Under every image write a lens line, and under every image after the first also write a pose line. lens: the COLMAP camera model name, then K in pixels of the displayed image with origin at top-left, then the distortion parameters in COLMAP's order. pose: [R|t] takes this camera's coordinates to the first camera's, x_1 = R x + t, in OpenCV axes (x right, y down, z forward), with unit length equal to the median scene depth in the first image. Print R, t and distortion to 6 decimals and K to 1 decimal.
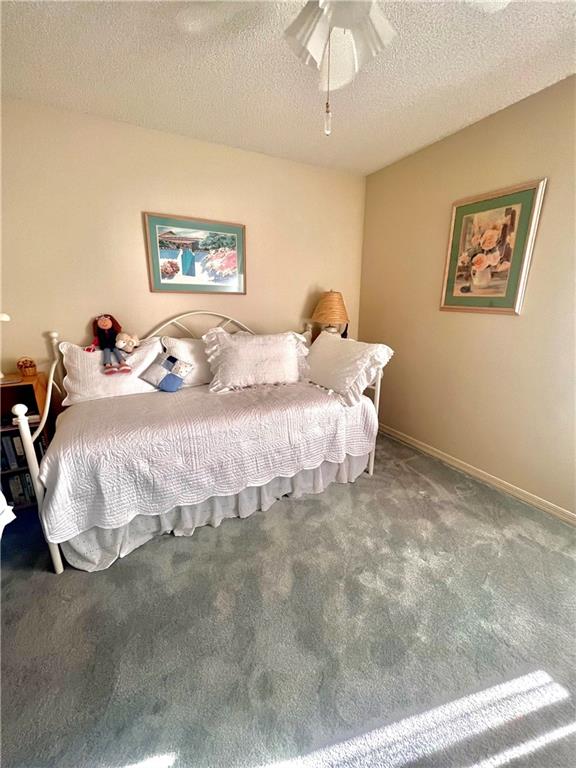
lens RADIAL K [[308.7, 0, 290.9], [0, 308.7, 381.9], [0, 0, 1]] dist [-0.001813, -0.000207]
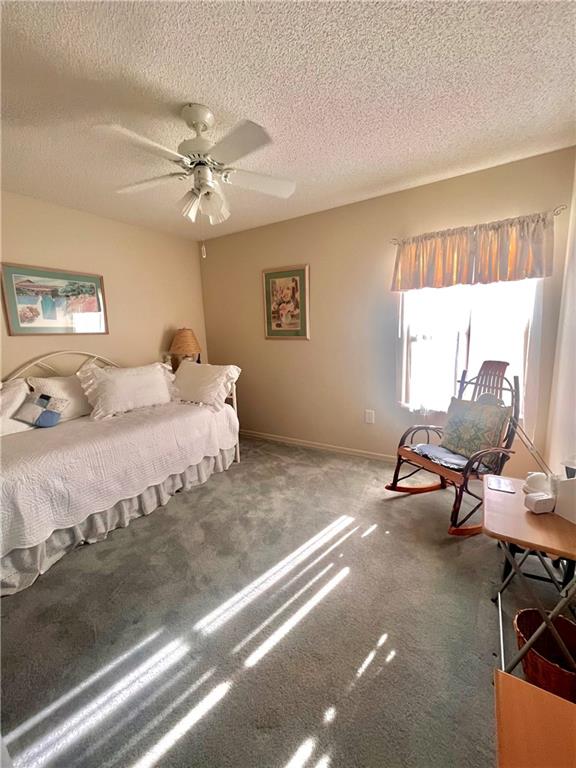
lens RADIAL K [[308.7, 0, 290.9], [0, 308.7, 381.9], [0, 0, 1]] dist [-0.001813, -0.000207]
pose [[0.861243, -0.116641, 0.494627, -0.182052], [0.163985, 0.985025, -0.053245, 0.072638], [-0.481010, 0.126969, 0.867473, -0.342152]]
